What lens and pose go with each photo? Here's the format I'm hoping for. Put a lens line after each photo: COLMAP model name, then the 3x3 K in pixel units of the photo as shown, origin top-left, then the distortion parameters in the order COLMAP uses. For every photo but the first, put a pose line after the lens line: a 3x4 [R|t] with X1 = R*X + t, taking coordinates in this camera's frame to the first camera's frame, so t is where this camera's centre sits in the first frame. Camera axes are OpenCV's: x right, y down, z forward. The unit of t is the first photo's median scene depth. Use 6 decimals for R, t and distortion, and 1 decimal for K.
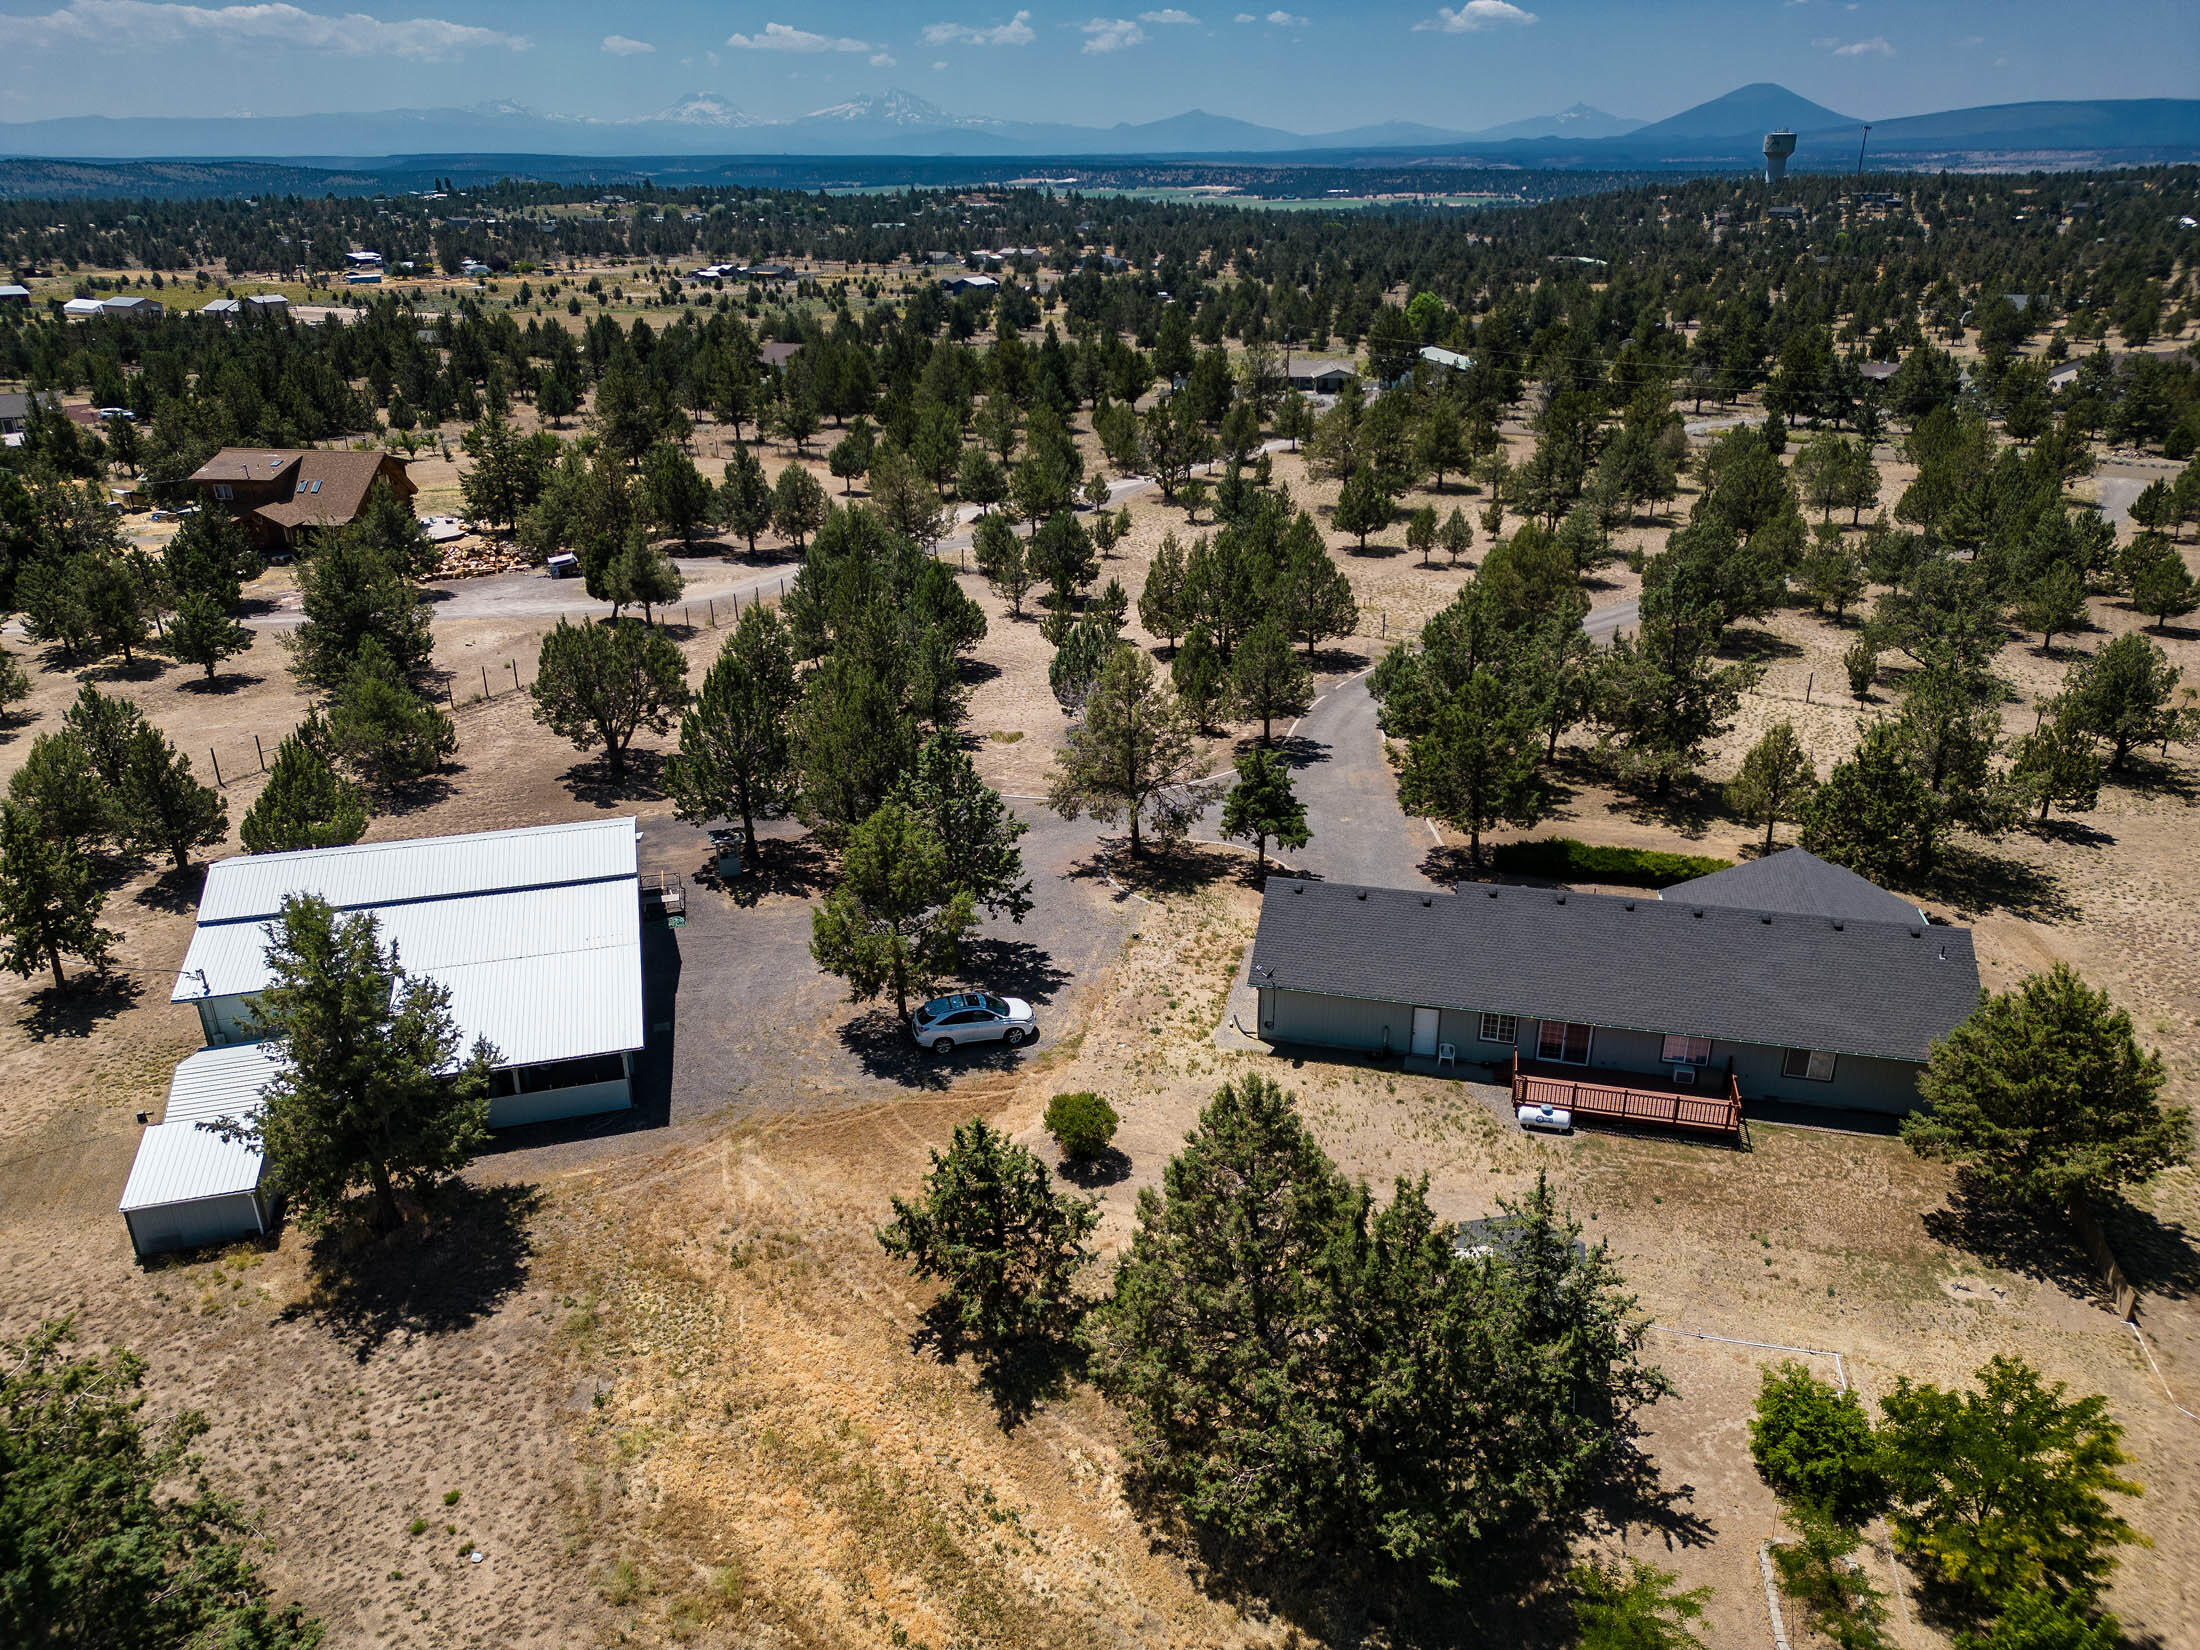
lens RADIAL K [[1582.1, 0, 1100.8], [0, 1582.1, 763.7], [0, 0, 1]] dist [0.060093, -0.049860]
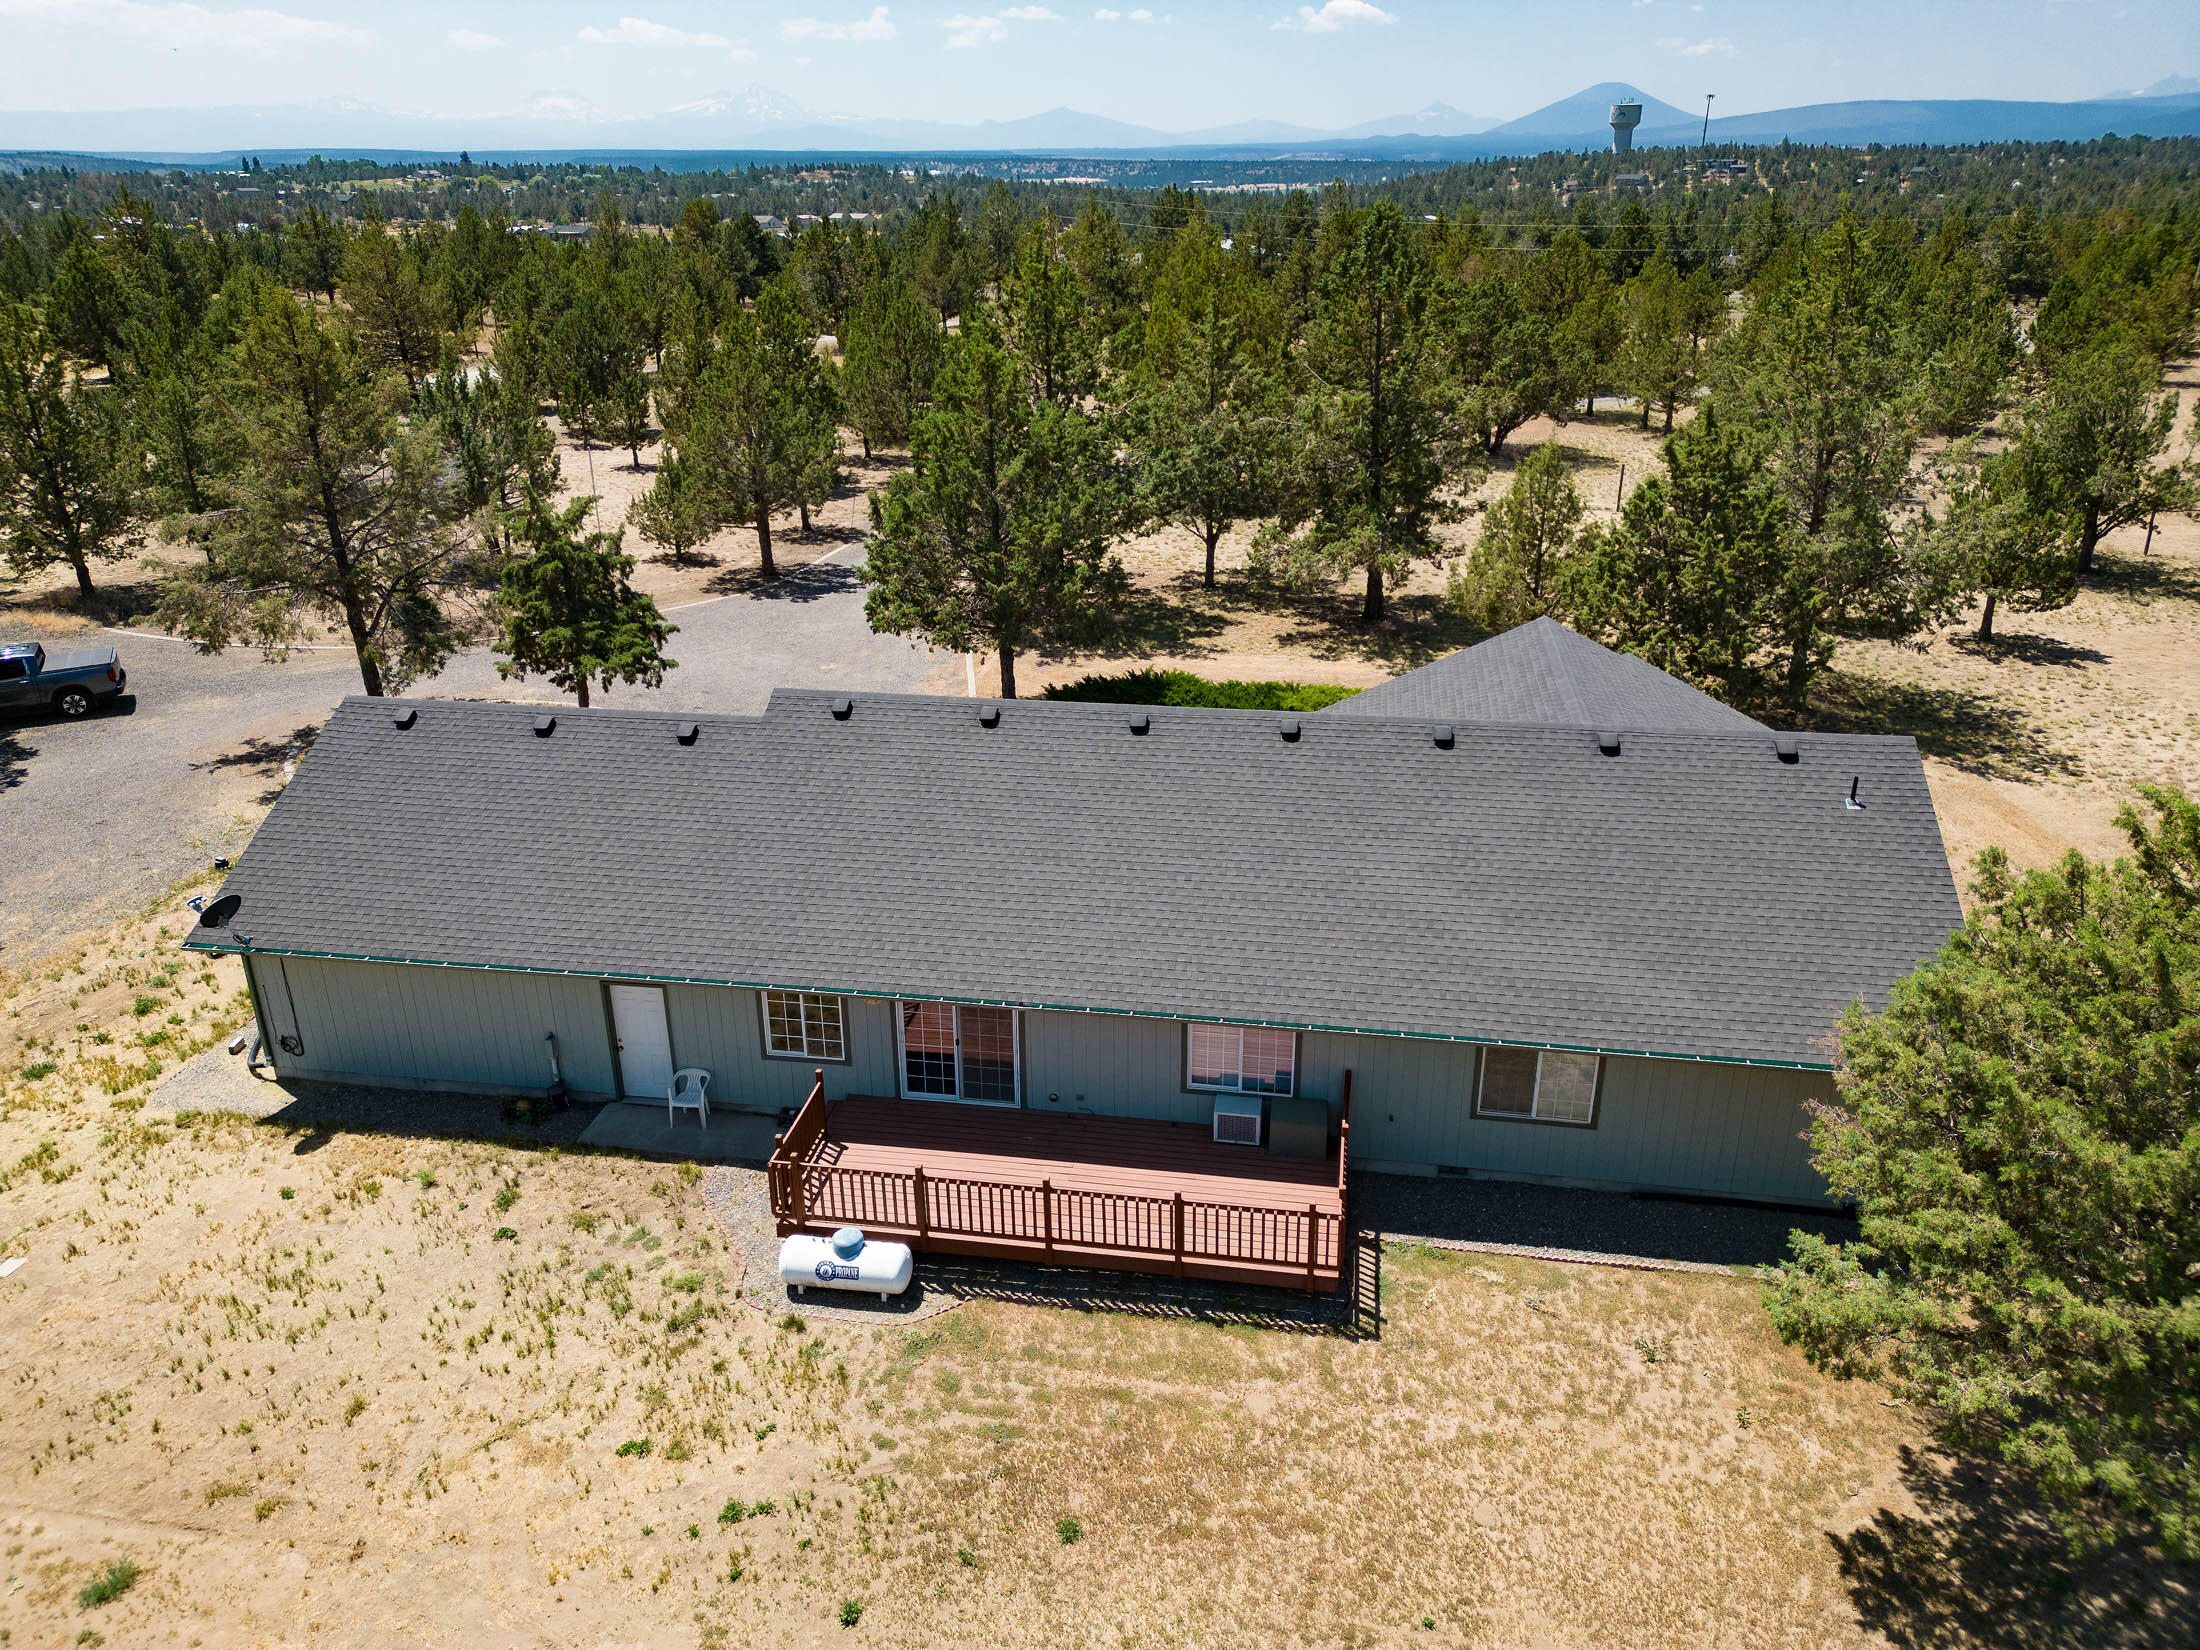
lens RADIAL K [[1582.1, 0, 1100.8], [0, 1582.1, 763.7], [0, 0, 1]] dist [0.060093, -0.049860]
pose [[0.997045, -0.029098, 0.071093, 0.290088], [0.029039, 0.999577, 0.001859, 0.098396], [-0.071117, 0.000211, 0.997468, 0.577080]]
